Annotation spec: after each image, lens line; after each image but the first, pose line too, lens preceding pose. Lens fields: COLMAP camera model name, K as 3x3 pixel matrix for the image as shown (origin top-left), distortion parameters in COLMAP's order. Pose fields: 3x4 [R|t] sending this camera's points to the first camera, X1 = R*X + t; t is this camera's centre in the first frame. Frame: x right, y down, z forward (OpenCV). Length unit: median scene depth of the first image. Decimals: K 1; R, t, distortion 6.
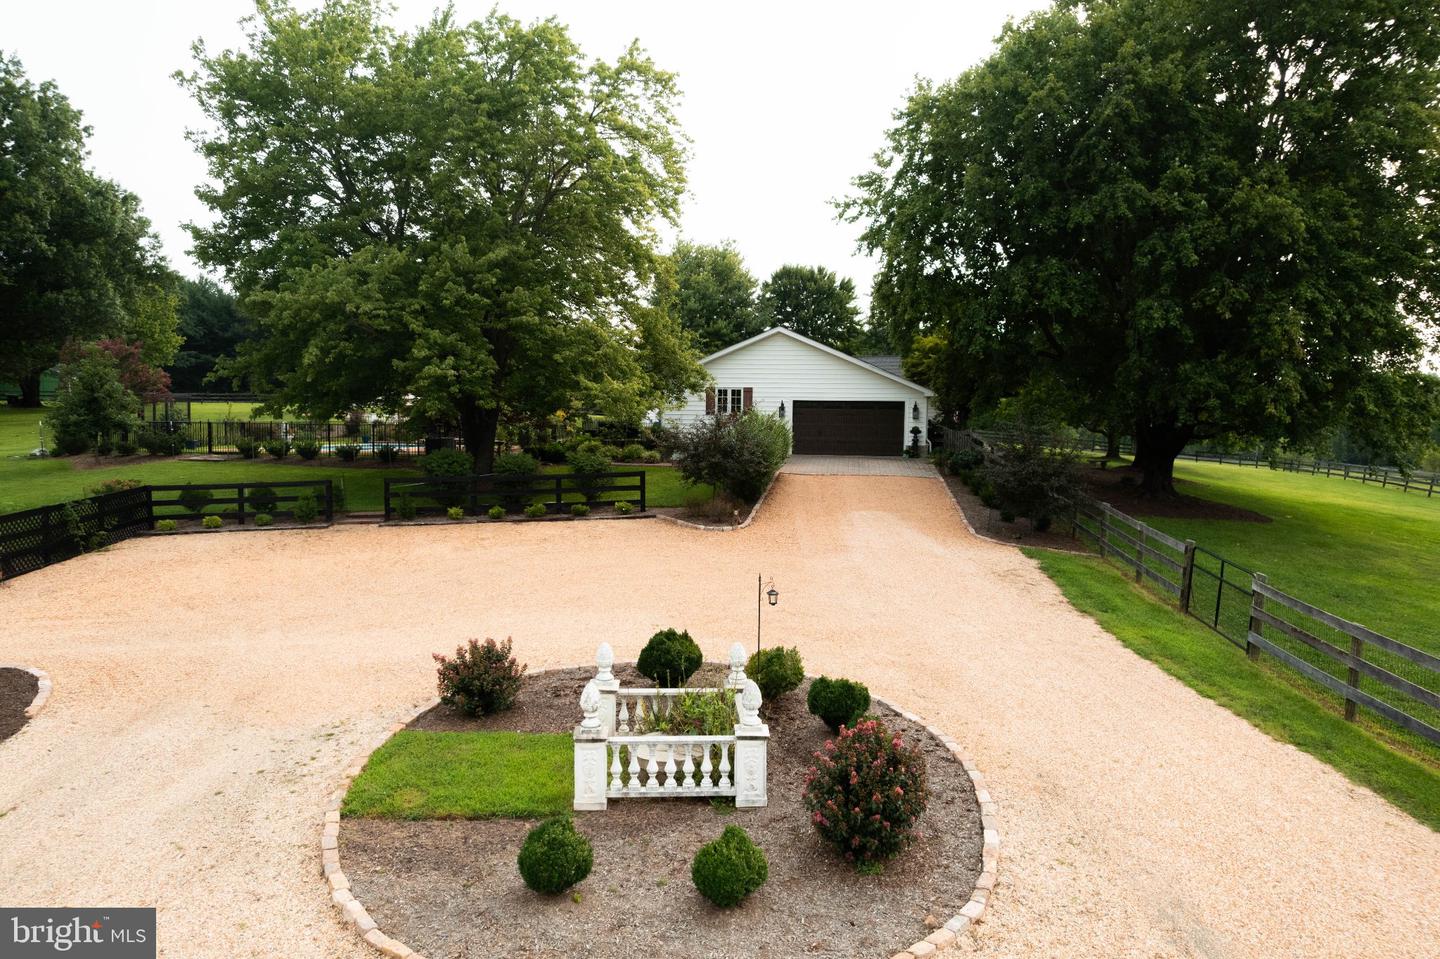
lens RADIAL K [[950.0, 0, 722.7], [0, 950.0, 452.3], [0, 0, 1]] dist [0.001190, 0.004208]
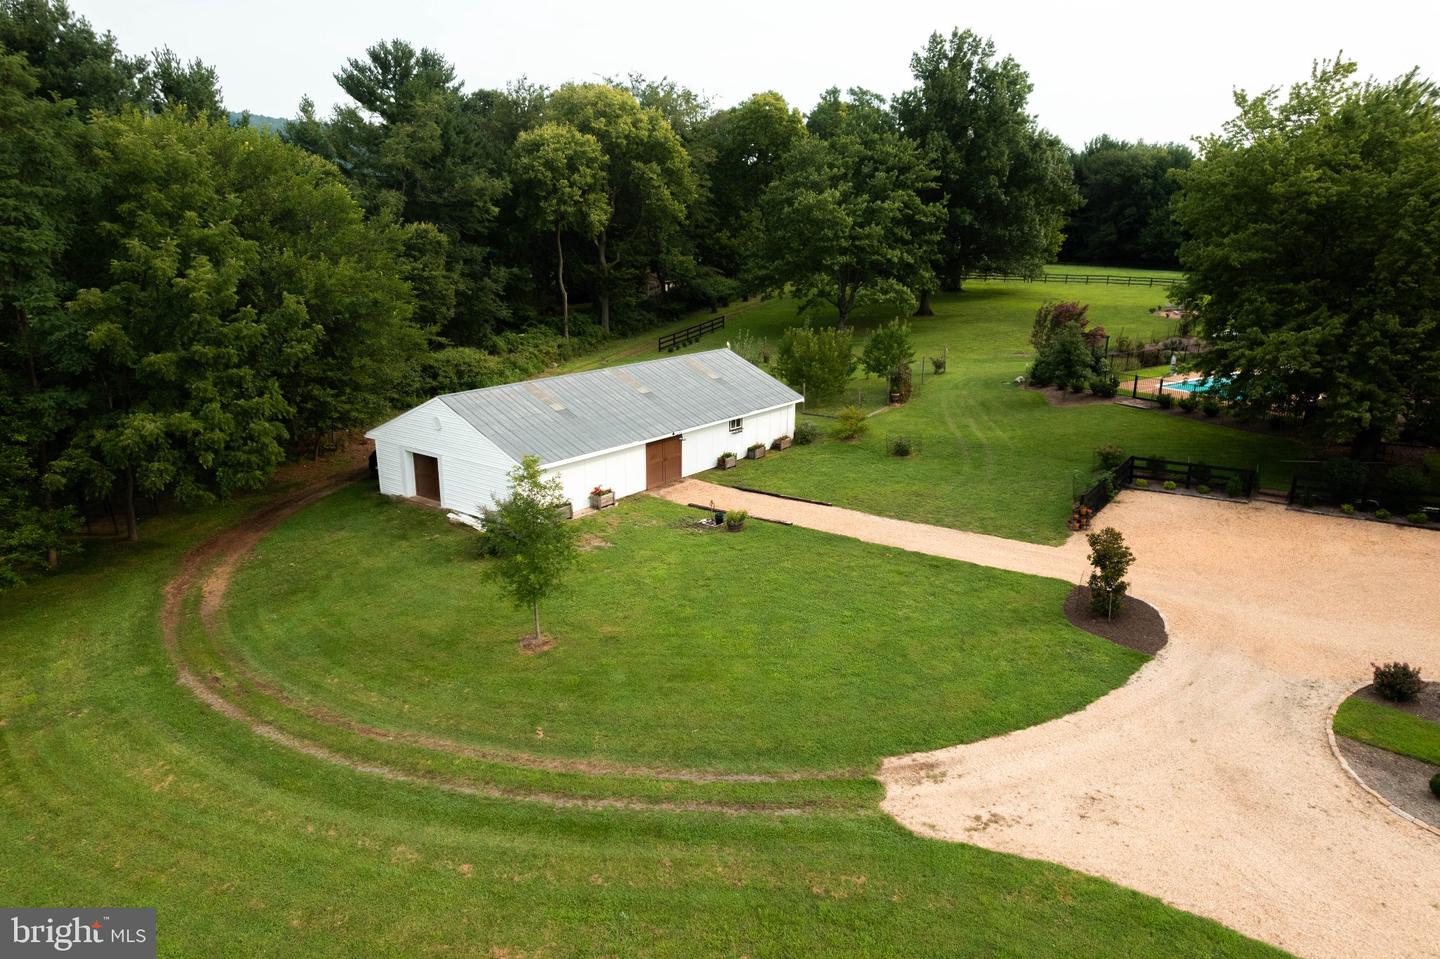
lens RADIAL K [[950.0, 0, 722.7], [0, 950.0, 452.3], [0, 0, 1]] dist [0.001190, 0.004208]
pose [[0.700675, 0.179957, -0.690413, 0.018219], [-0.054914, 0.978401, 0.199291, -0.247914], [0.711364, -0.101725, 0.695423, -0.599056]]
